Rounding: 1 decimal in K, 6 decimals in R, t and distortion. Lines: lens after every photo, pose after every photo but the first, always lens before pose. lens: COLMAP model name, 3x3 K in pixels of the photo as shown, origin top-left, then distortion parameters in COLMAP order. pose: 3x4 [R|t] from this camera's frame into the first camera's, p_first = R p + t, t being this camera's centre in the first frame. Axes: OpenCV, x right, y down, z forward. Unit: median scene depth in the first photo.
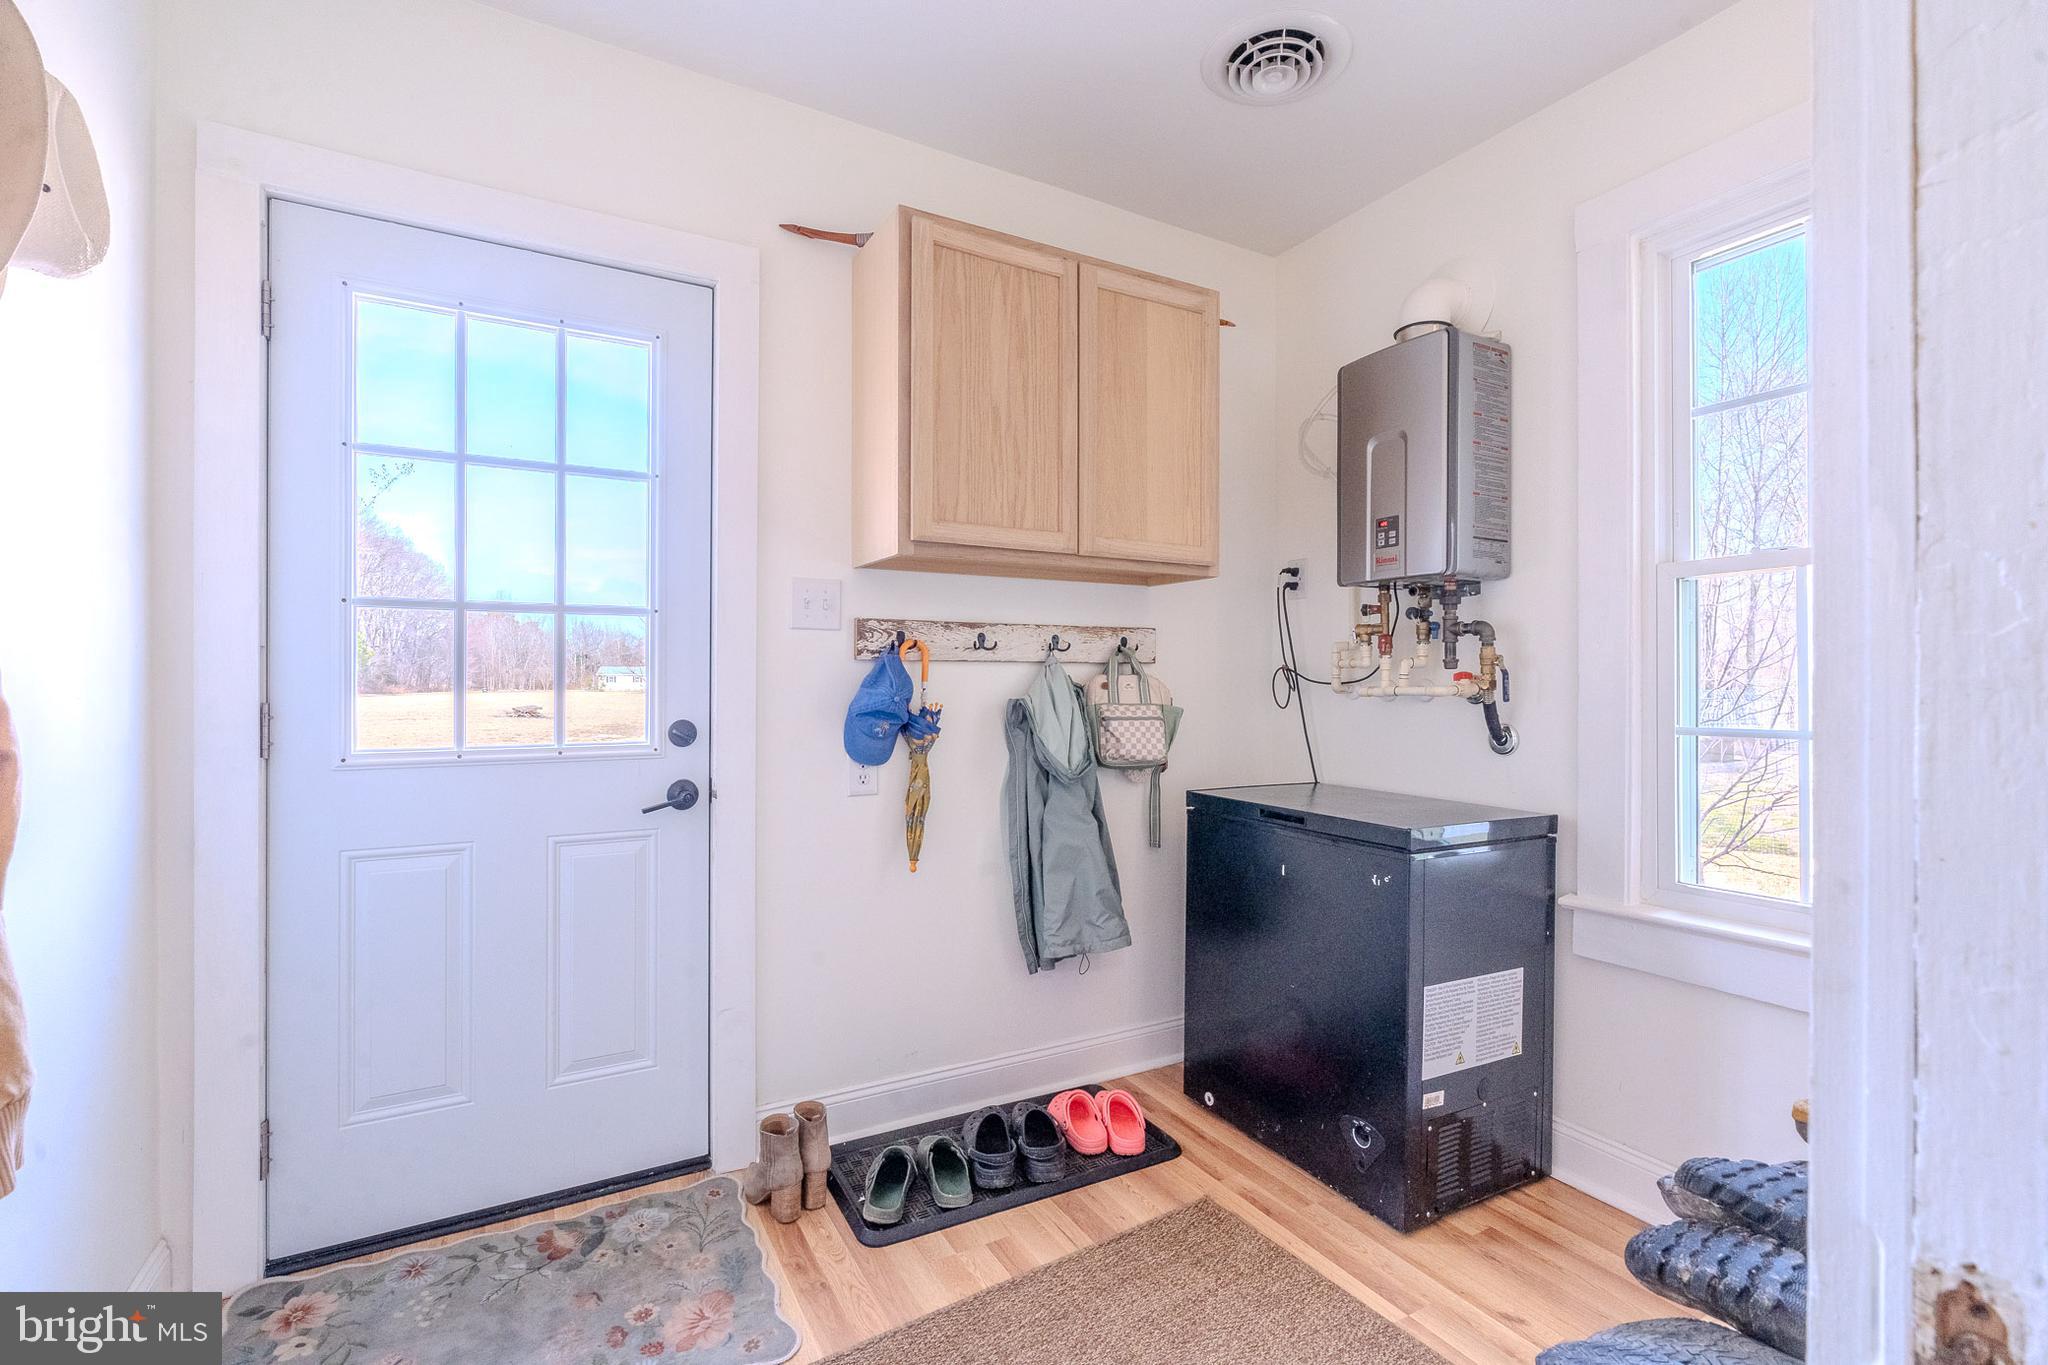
lens RADIAL K [[930.7, 0, 1030.9], [0, 930.7, 684.1], [0, 0, 1]] dist [-0.005480, 0.001620]
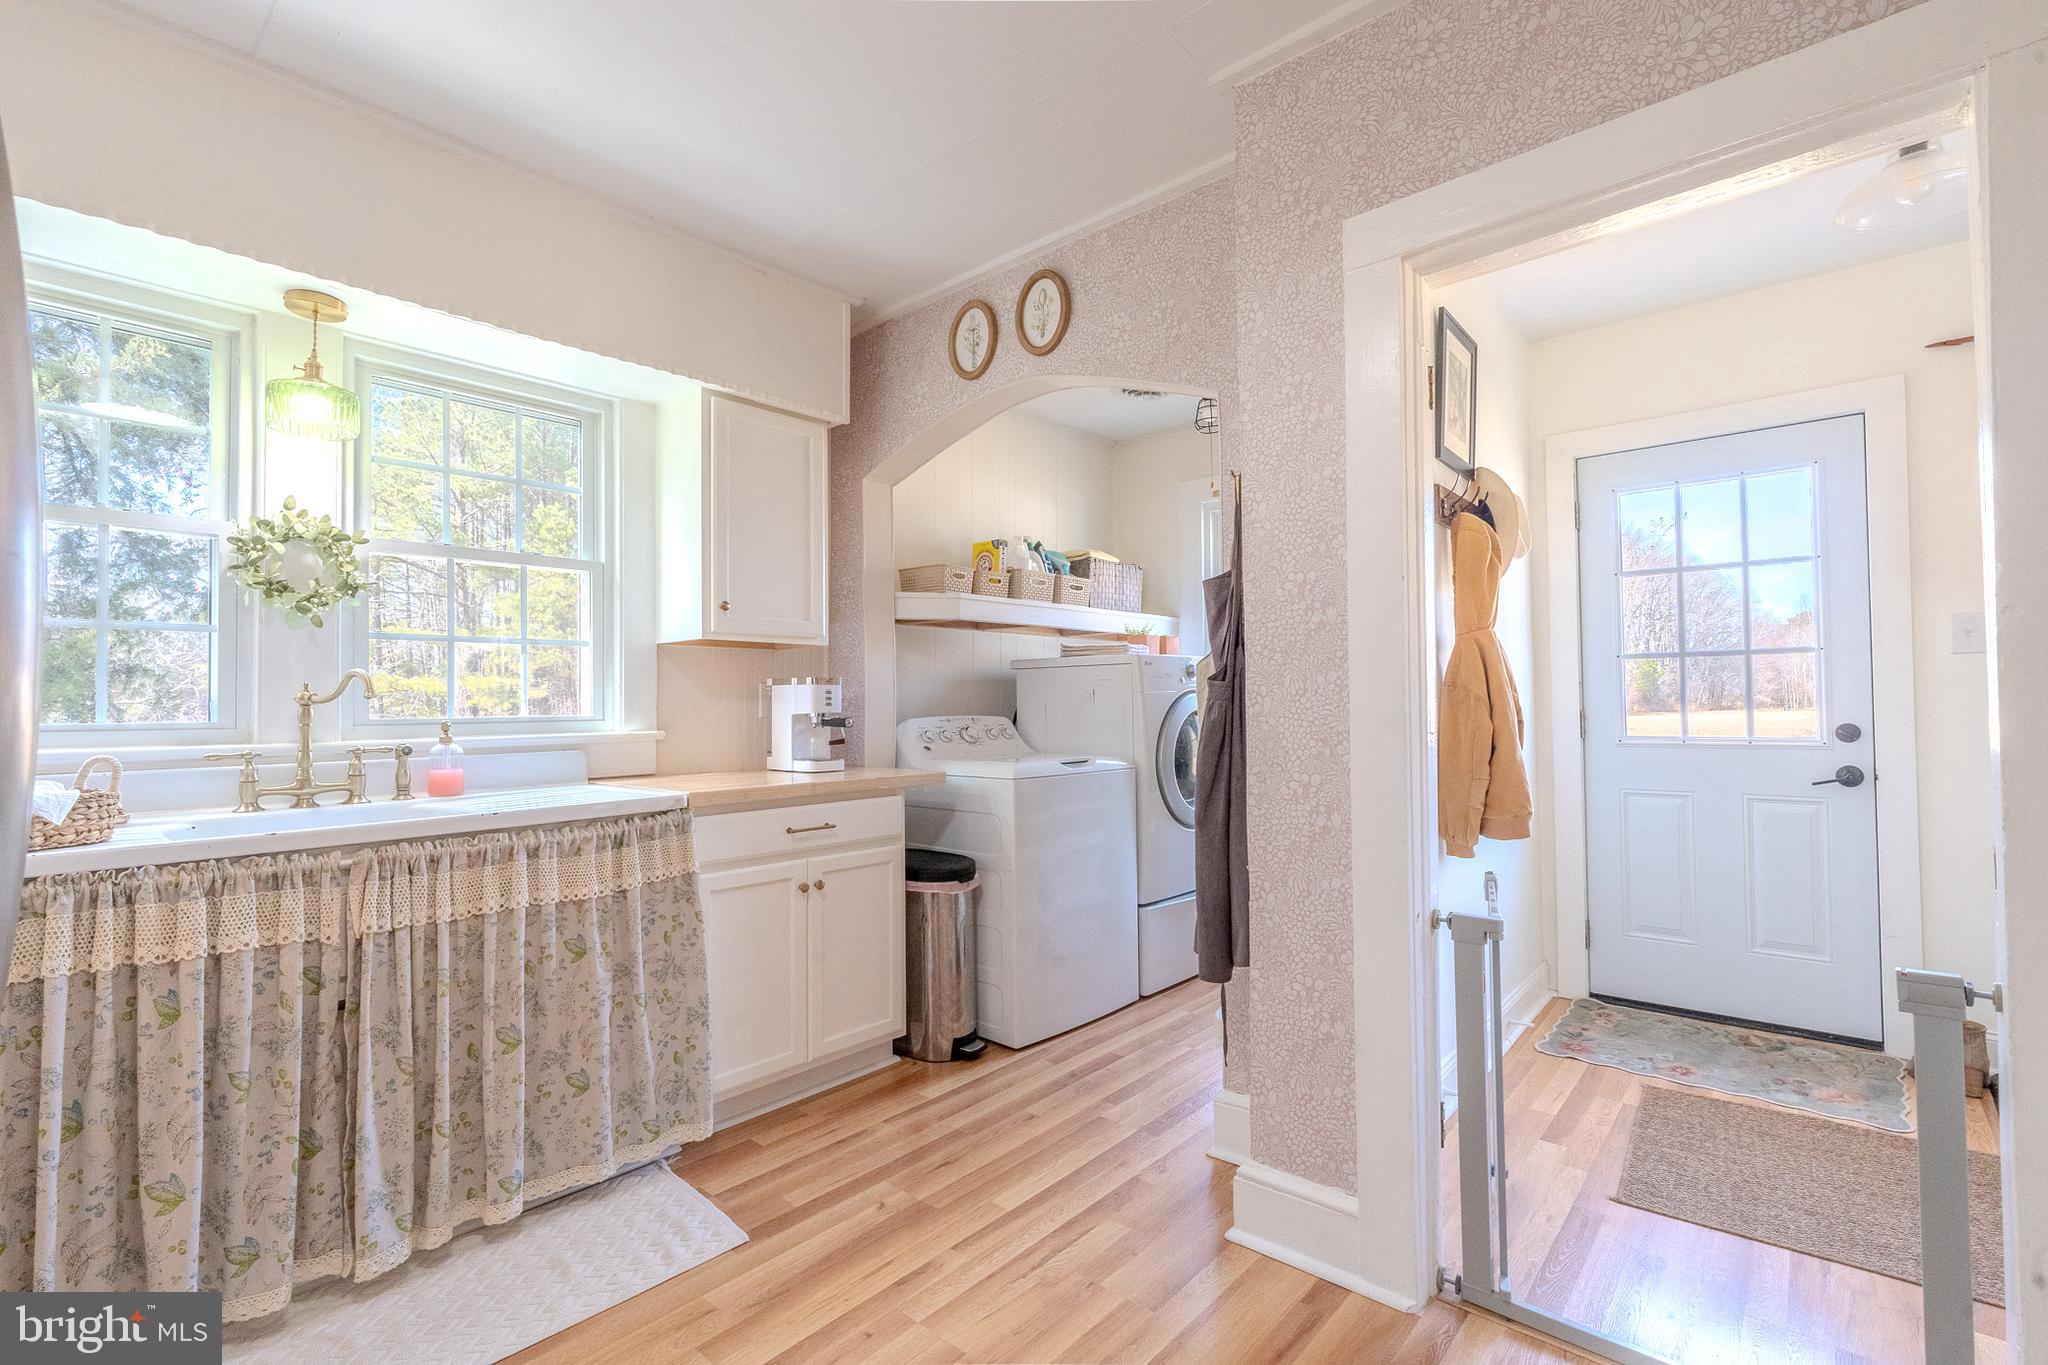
lens RADIAL K [[930.7, 0, 1025.2], [0, 930.7, 684.7], [0, 0, 1]] dist [-0.005480, 0.001620]
pose [[0.344491, -0.028662, -0.938352, 0.567873], [0.010877, 0.999589, -0.026539, 0.003619], [0.938727, -0.001064, 0.344661, -0.722881]]
